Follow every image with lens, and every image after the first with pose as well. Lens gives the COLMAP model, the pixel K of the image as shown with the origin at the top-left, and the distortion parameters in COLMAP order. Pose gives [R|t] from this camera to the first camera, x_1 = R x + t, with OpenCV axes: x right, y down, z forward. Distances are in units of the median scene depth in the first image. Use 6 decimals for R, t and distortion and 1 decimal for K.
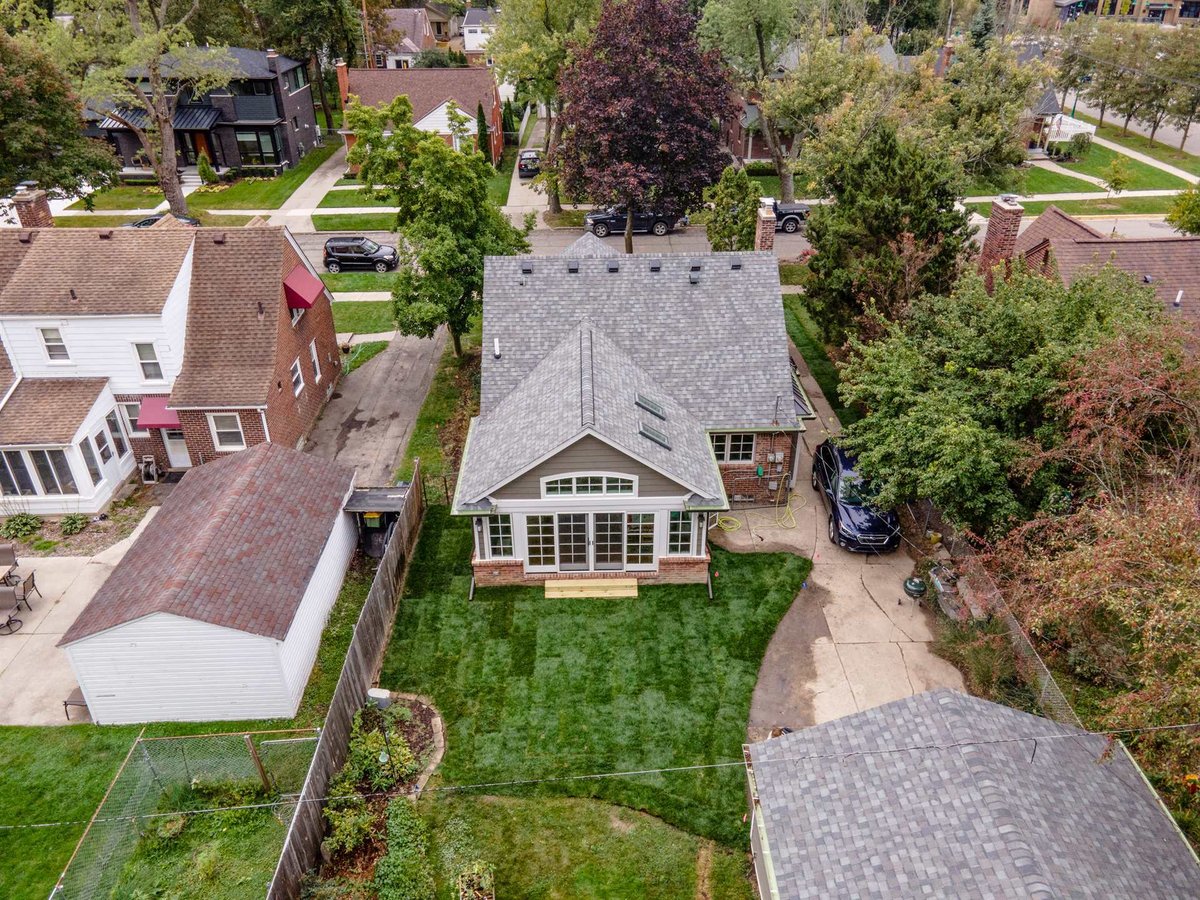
lens RADIAL K [[878.0, 0, 595.9], [0, 878.0, 456.9], [0, 0, 1]] dist [0.021682, 0.004987]
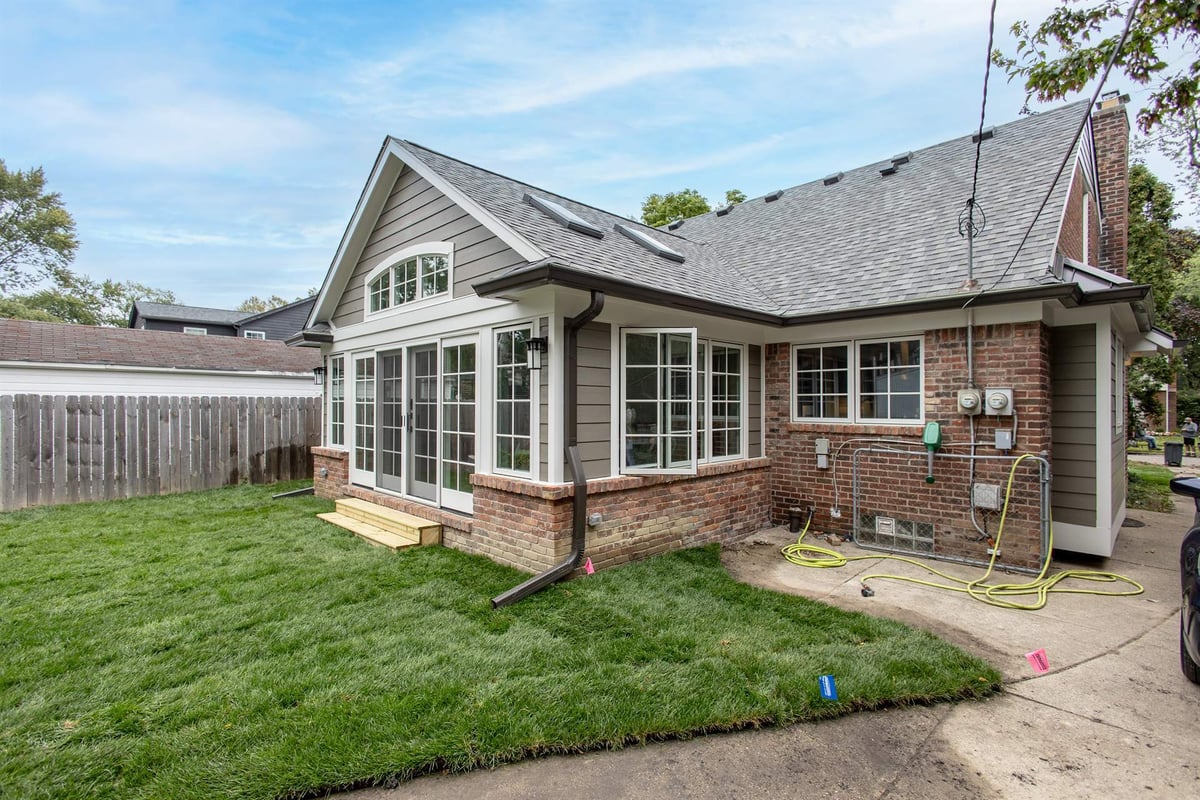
lens RADIAL K [[558.1, 0, 601.4], [0, 558.1, 404.6], [0, 0, 1]] dist [0.007000, -0.001805]
pose [[0.689438, 0.013464, -0.724219, 0.296233], [-0.381417, 0.856733, -0.347173, 0.156588], [0.615788, 0.515584, 0.595800, 0.879622]]
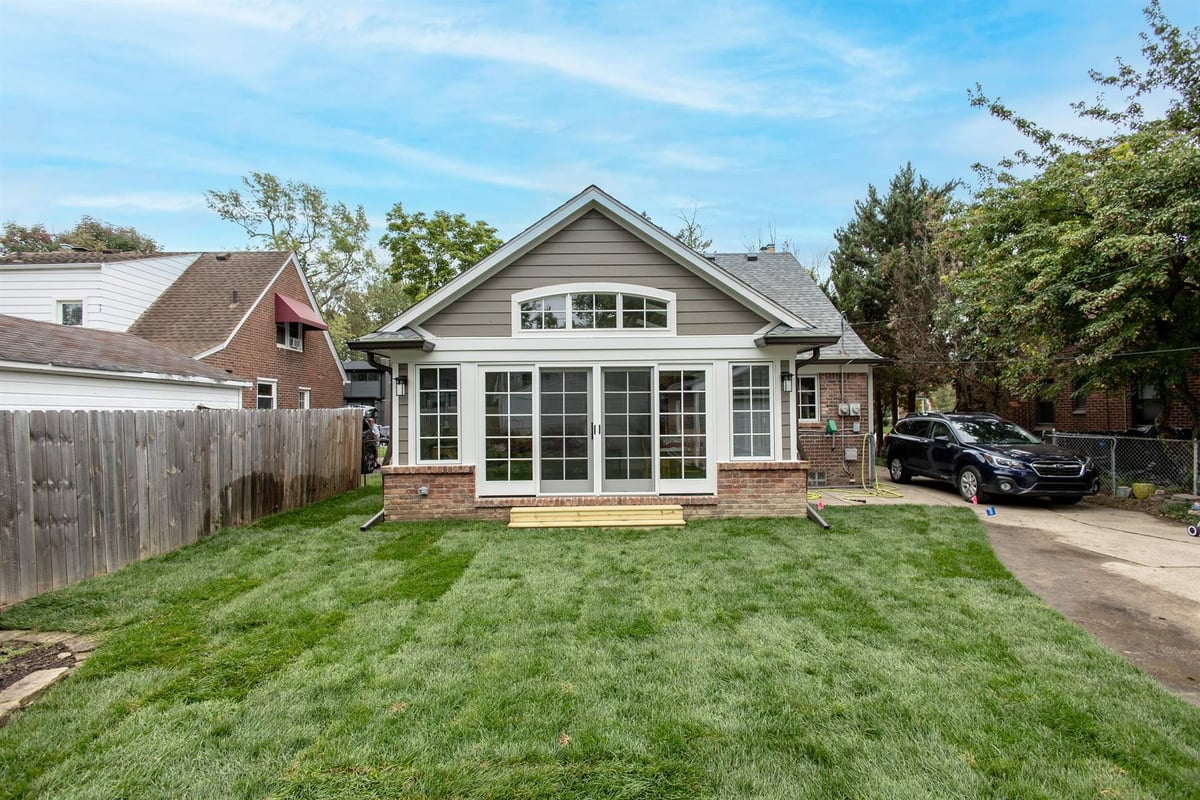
lens RADIAL K [[558.1, 0, 604.9], [0, 558.1, 401.3], [0, 0, 1]] dist [0.007000, -0.001805]
pose [[0.999993, 0.000812, 0.003673, -0.001500], [0.001256, 0.848247, -0.529600, 0.274859], [-0.003545, 0.529601, 0.848240, 0.684810]]
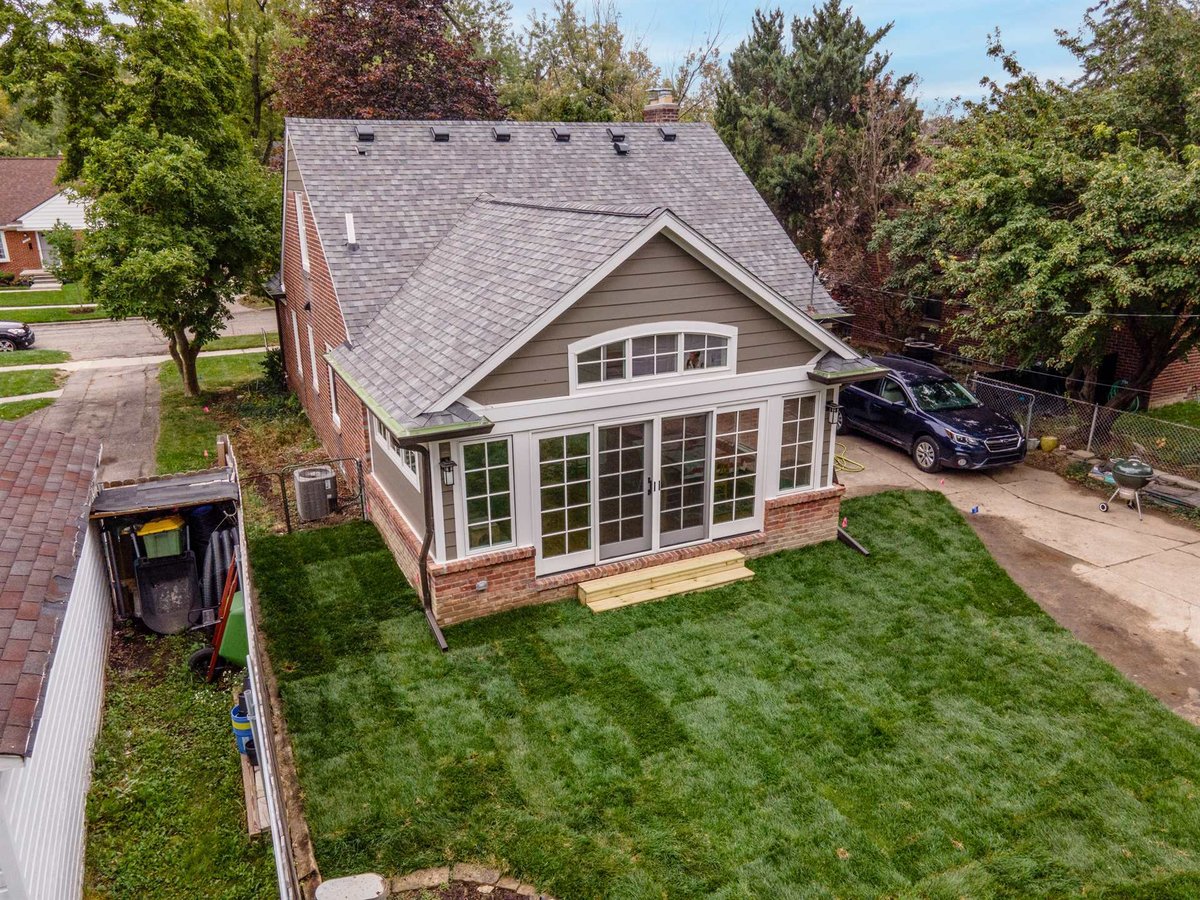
lens RADIAL K [[878.0, 0, 601.7], [0, 878.0, 454.0], [0, 0, 1]] dist [0.021682, 0.004987]
pose [[0.907861, -0.125890, 0.399925, -0.238213], [0.214916, 0.958742, -0.186078, 0.169045], [-0.360000, 0.254883, 0.897460, 0.547704]]
